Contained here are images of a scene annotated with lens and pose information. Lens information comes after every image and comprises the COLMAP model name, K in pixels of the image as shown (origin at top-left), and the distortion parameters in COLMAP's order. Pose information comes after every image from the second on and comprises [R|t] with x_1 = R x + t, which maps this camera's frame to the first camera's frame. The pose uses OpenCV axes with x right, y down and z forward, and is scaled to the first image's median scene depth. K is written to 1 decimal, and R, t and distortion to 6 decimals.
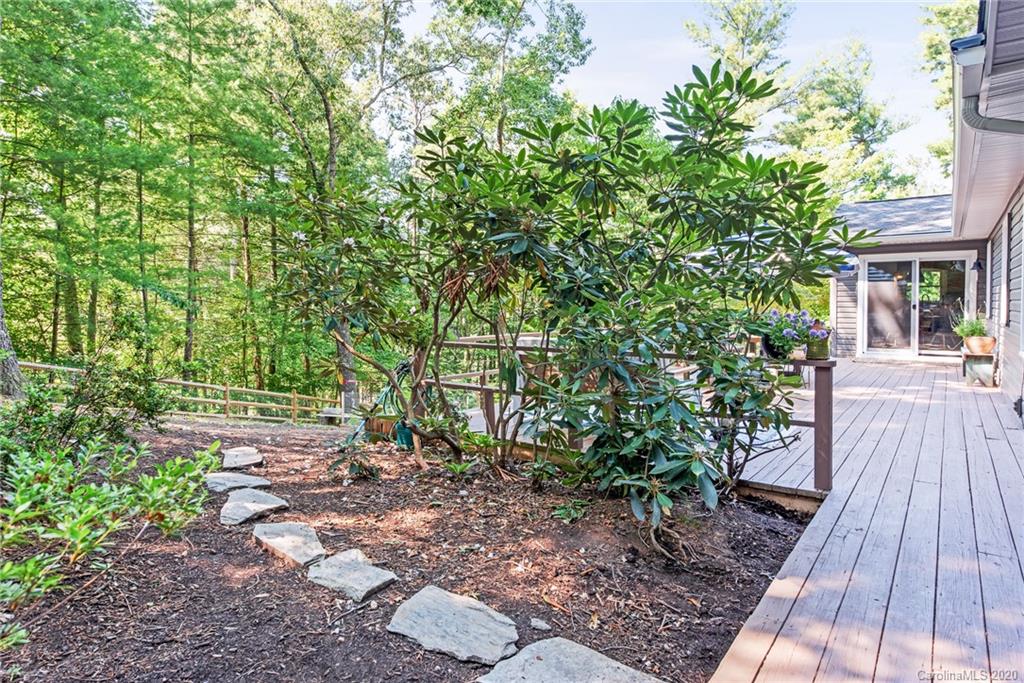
lens RADIAL K [[597.3, 0, 499.4], [0, 597.3, 319.4], [0, 0, 1]] dist [-0.002069, -0.002397]
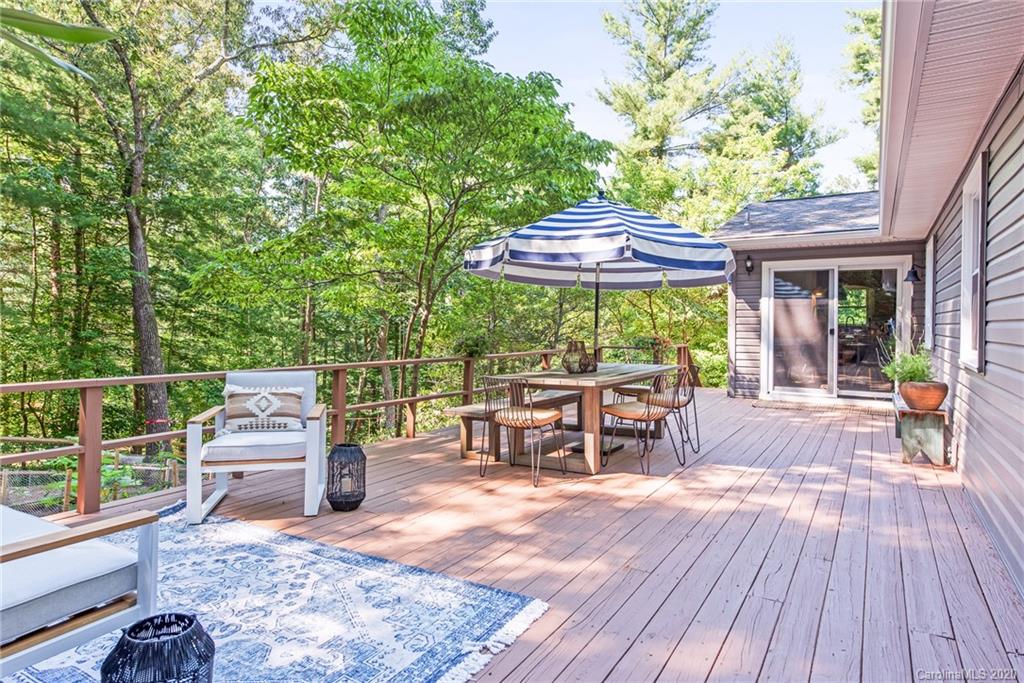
lens RADIAL K [[597.3, 0, 513.0], [0, 597.3, 336.1], [0, 0, 1]] dist [-0.002069, -0.002397]
pose [[0.995092, 0.005528, 0.098799, 0.144338], [-0.004761, 0.999957, -0.007997, -0.005191], [-0.098839, 0.007487, 0.995075, 0.190579]]
